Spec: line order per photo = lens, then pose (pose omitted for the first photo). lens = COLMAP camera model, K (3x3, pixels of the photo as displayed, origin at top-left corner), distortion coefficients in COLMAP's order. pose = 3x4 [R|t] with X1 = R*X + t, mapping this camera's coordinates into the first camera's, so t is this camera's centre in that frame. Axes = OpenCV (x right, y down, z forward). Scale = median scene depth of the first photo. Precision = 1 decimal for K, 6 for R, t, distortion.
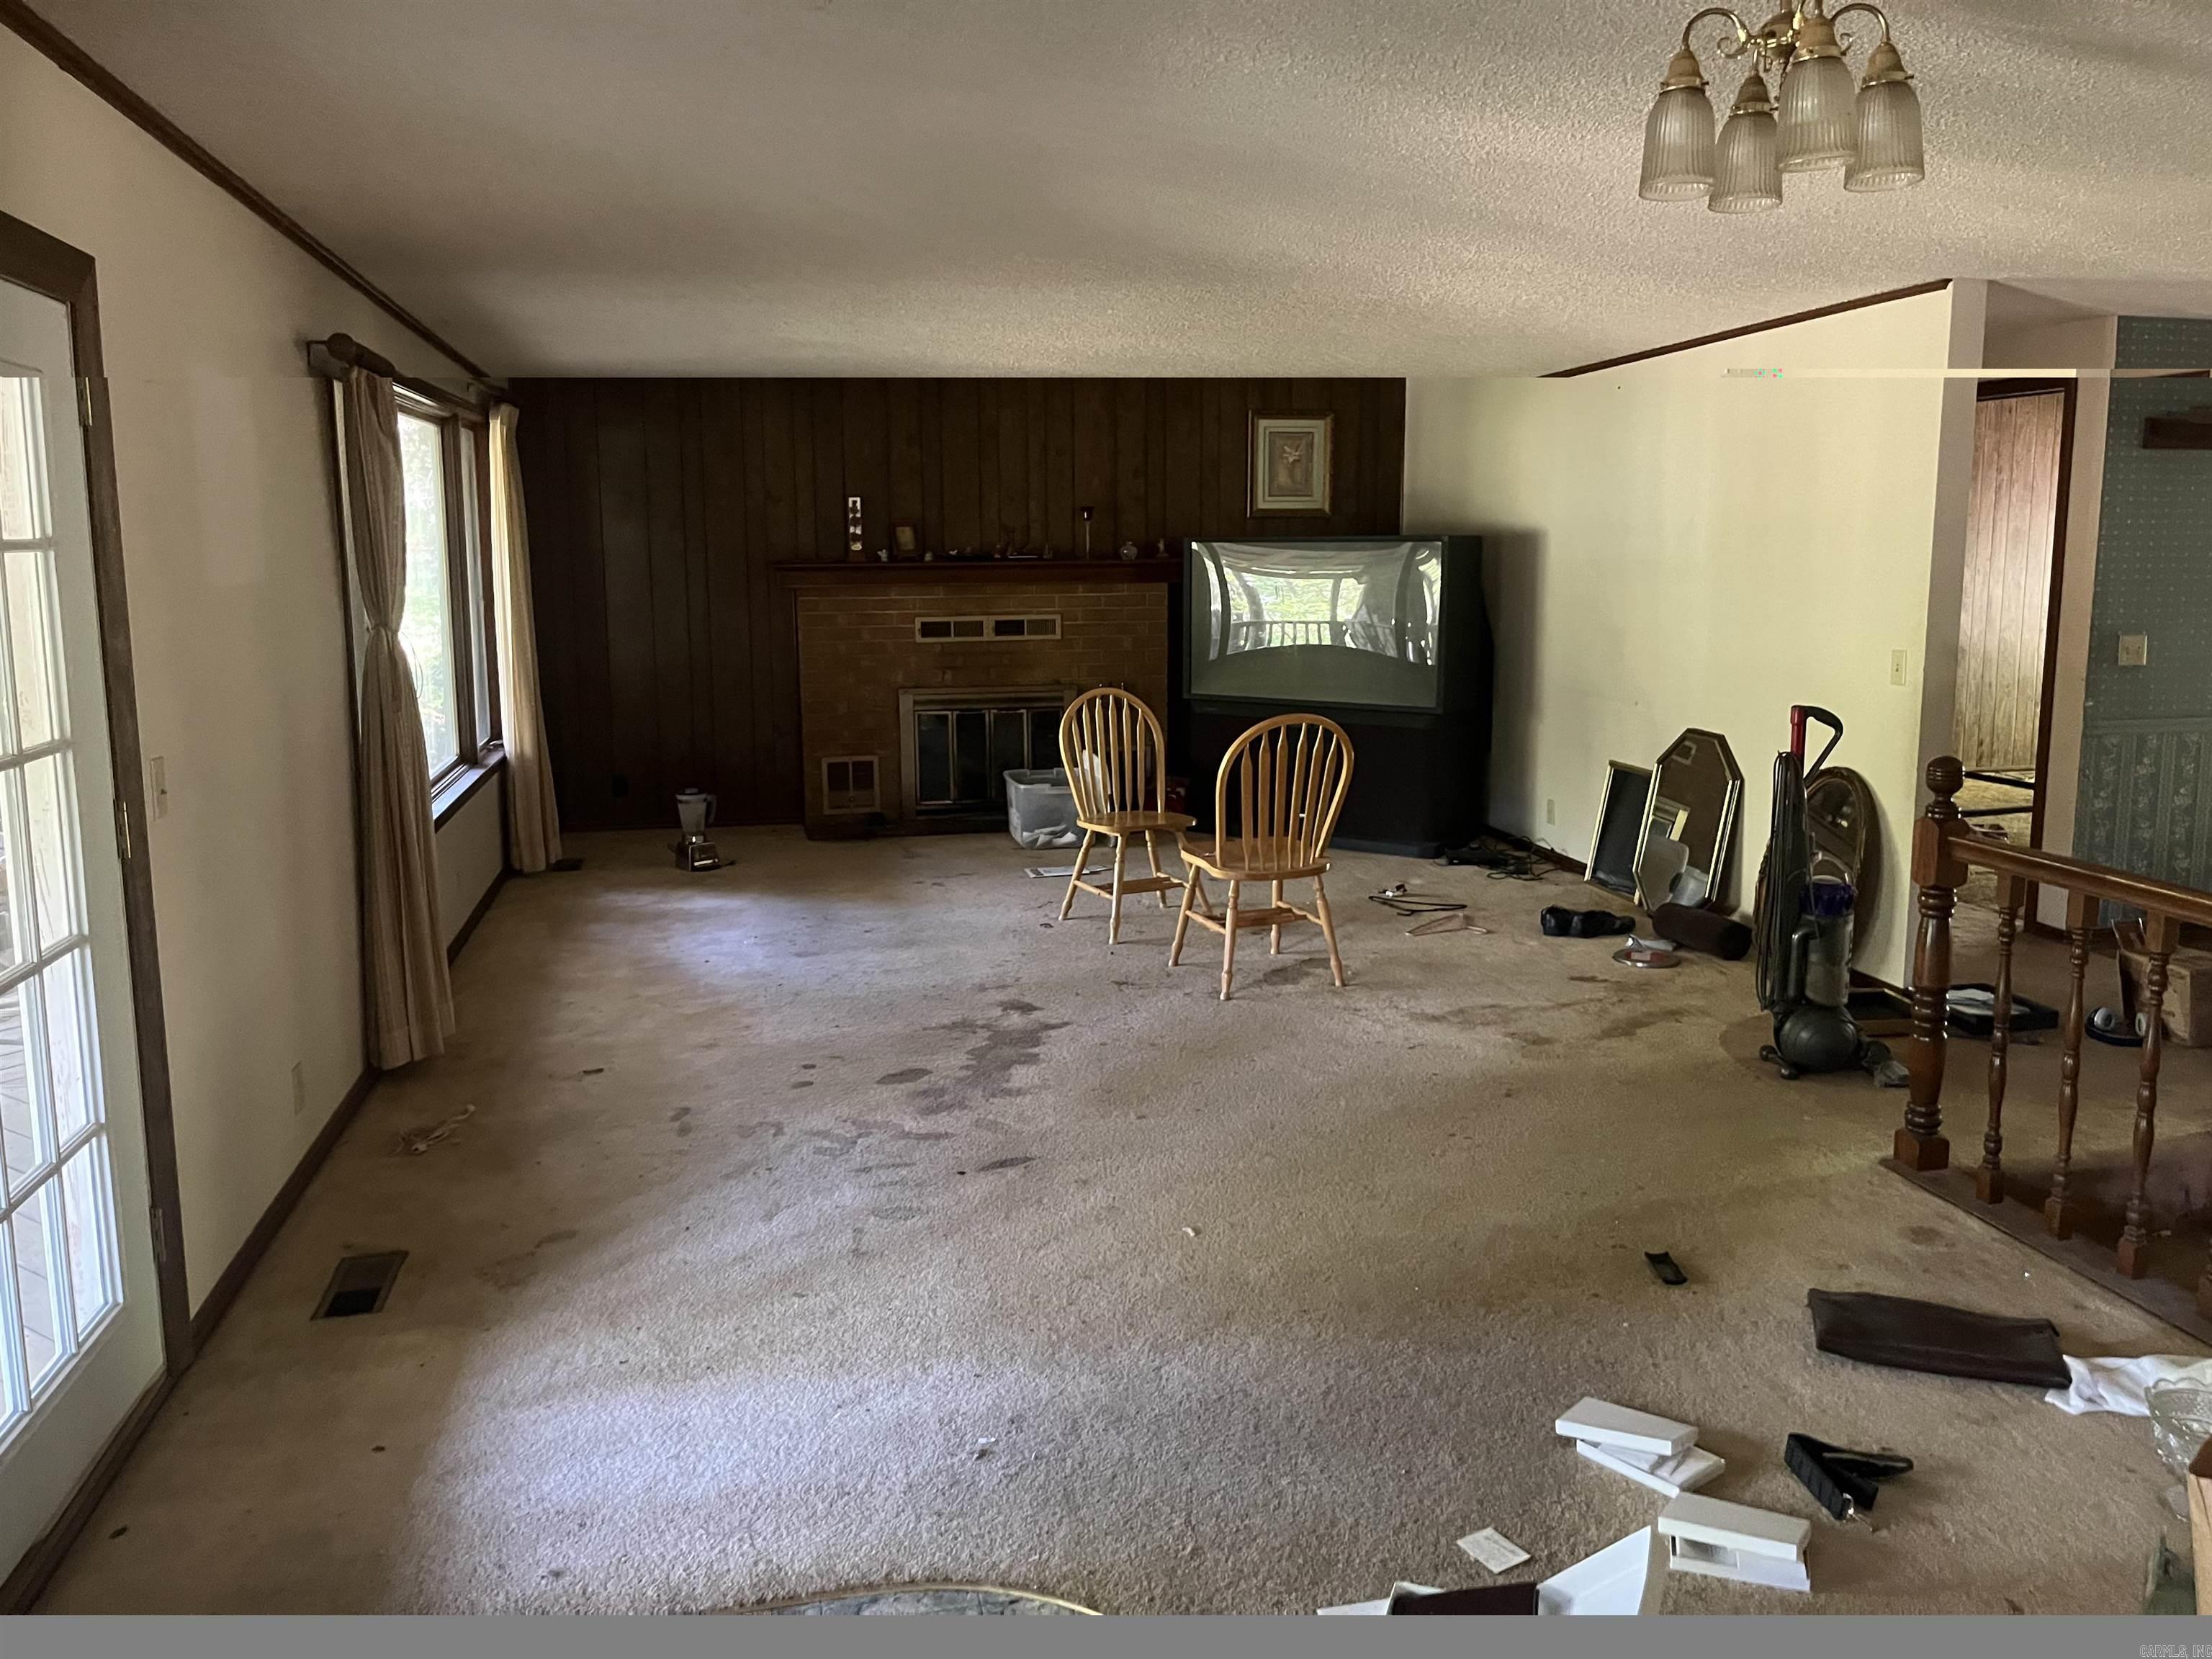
lens RADIAL K [[1637.7, 0, 1116.4], [0, 1637.7, 814.9], [0, 0, 1]] dist [0.002362, -0.010452]
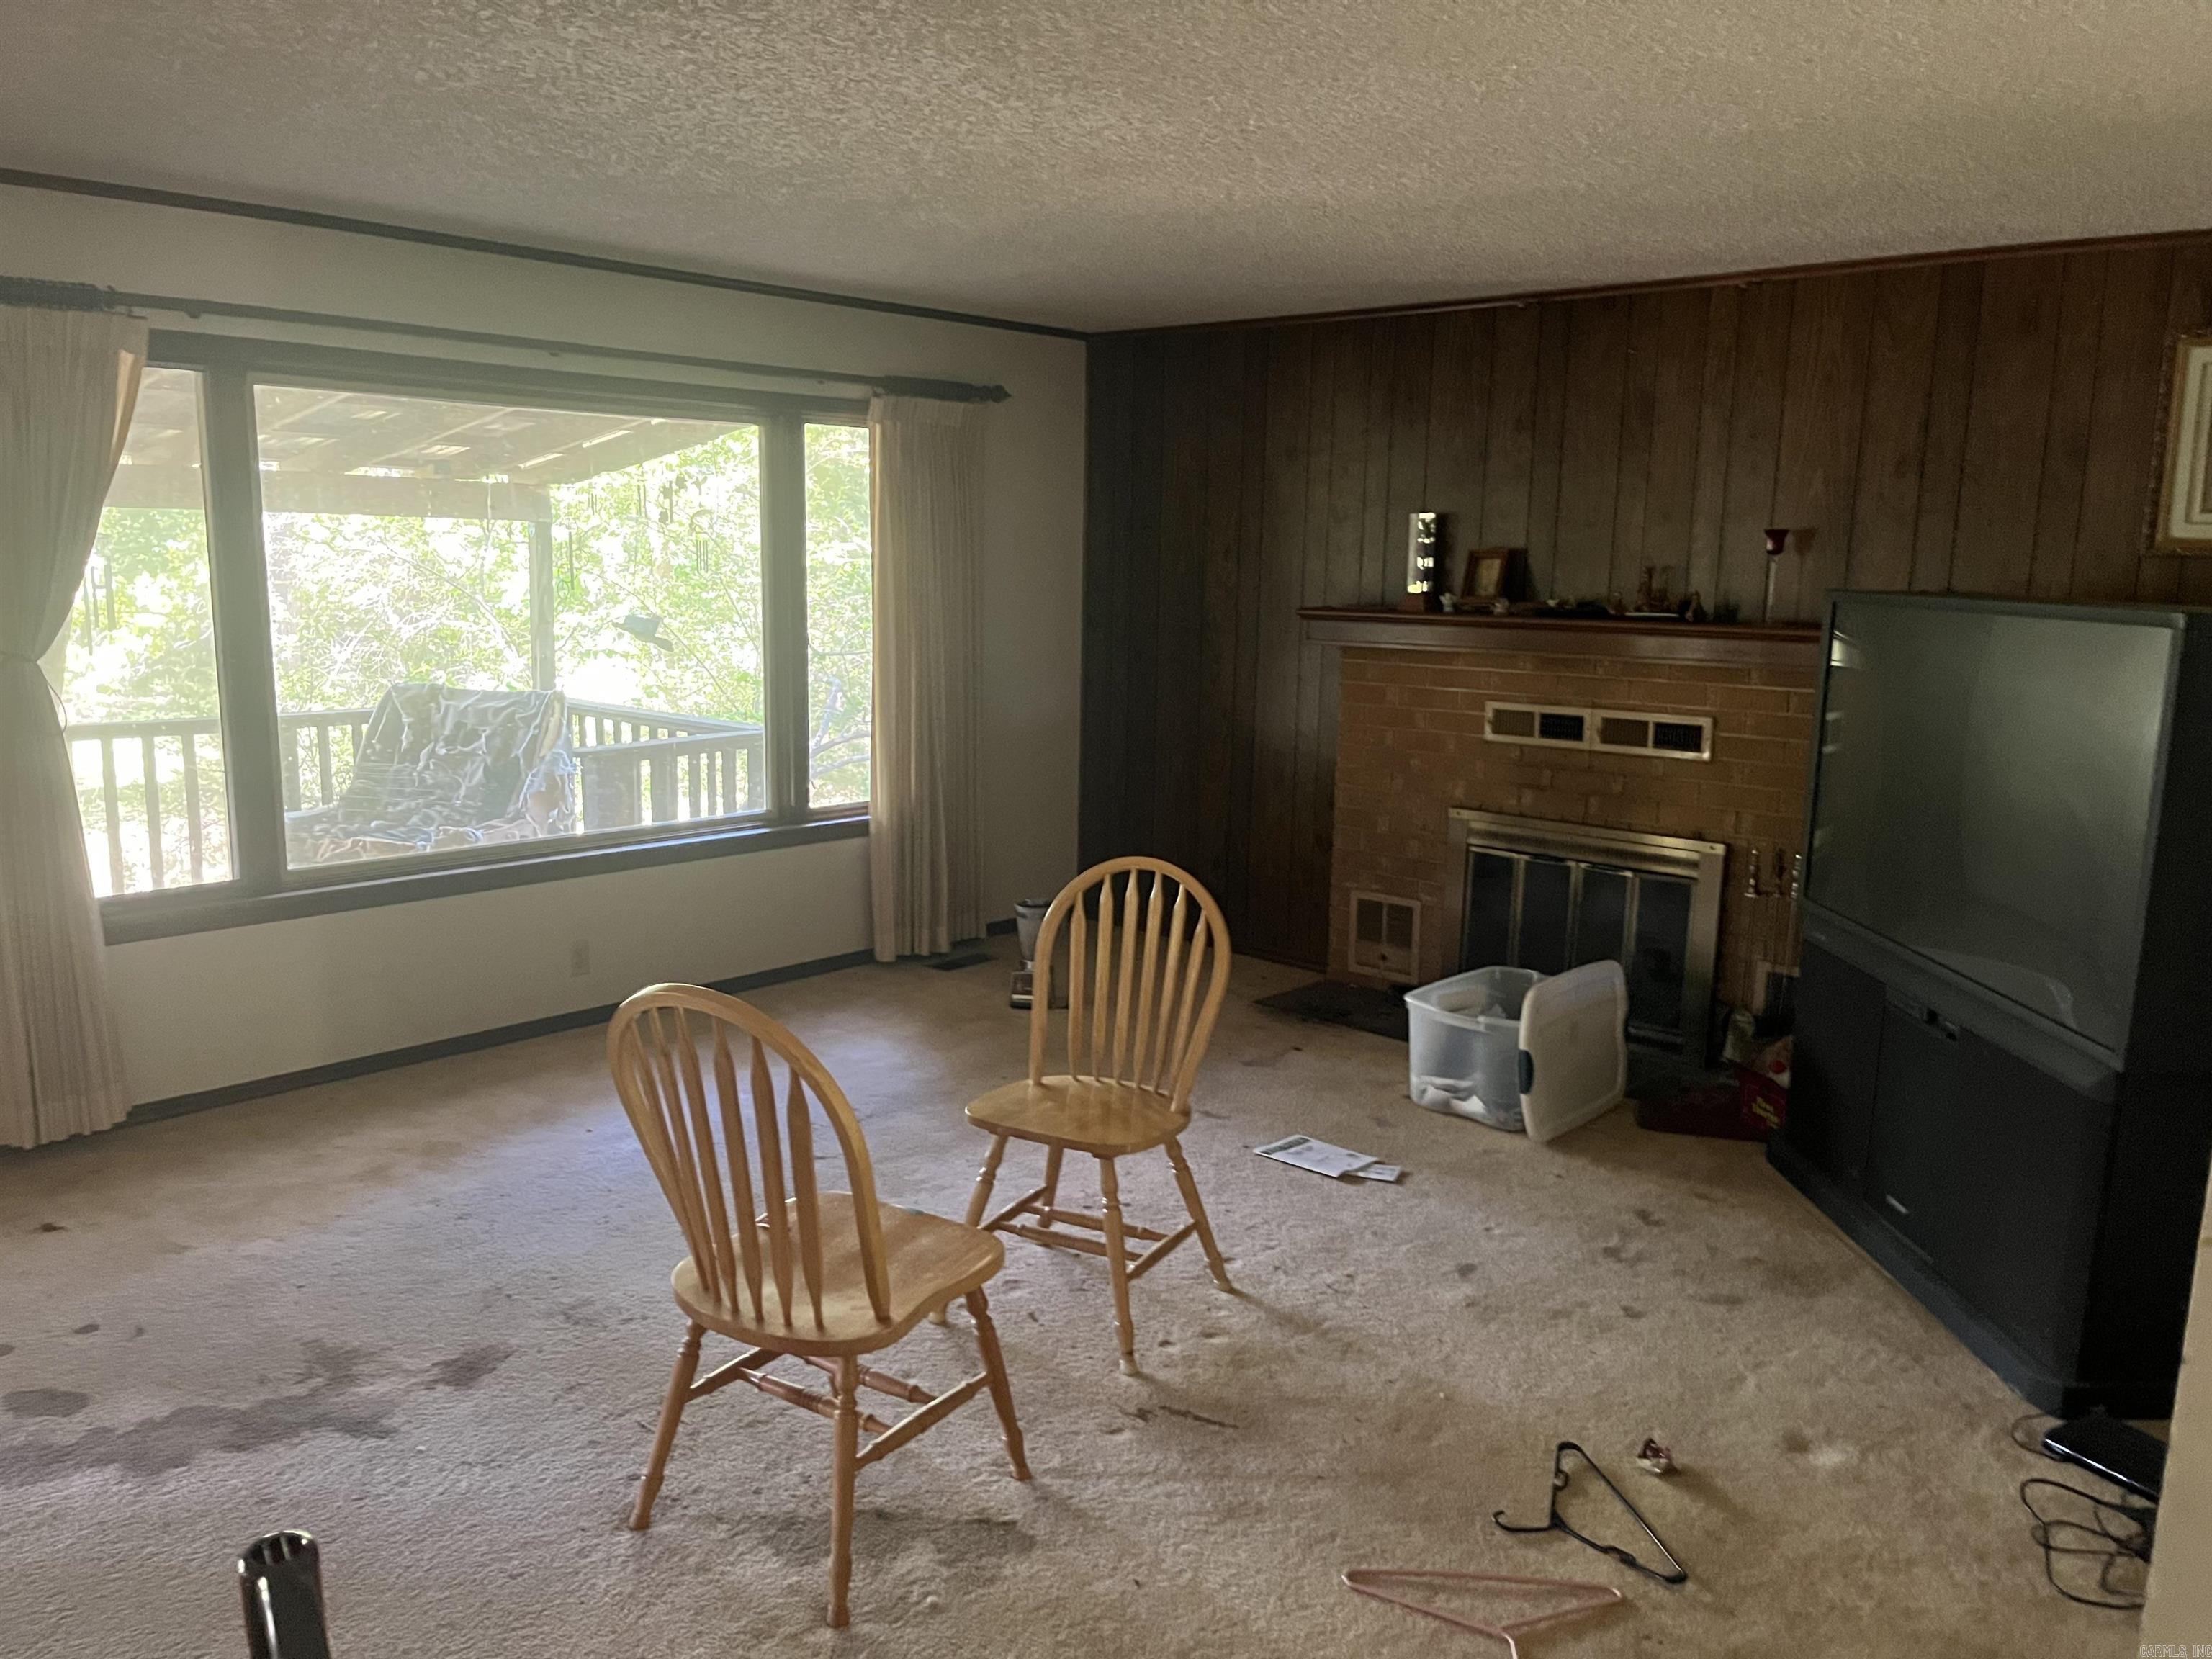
lens RADIAL K [[1637.7, 0, 1105.9], [0, 1637.7, 836.4], [0, 0, 1]] dist [0.002362, -0.010452]
pose [[0.567674, 0.154225, -0.808678, 0.316926], [-0.159458, 0.984292, 0.075780, -0.092846], [0.807663, 0.085932, 0.583350, 0.508848]]
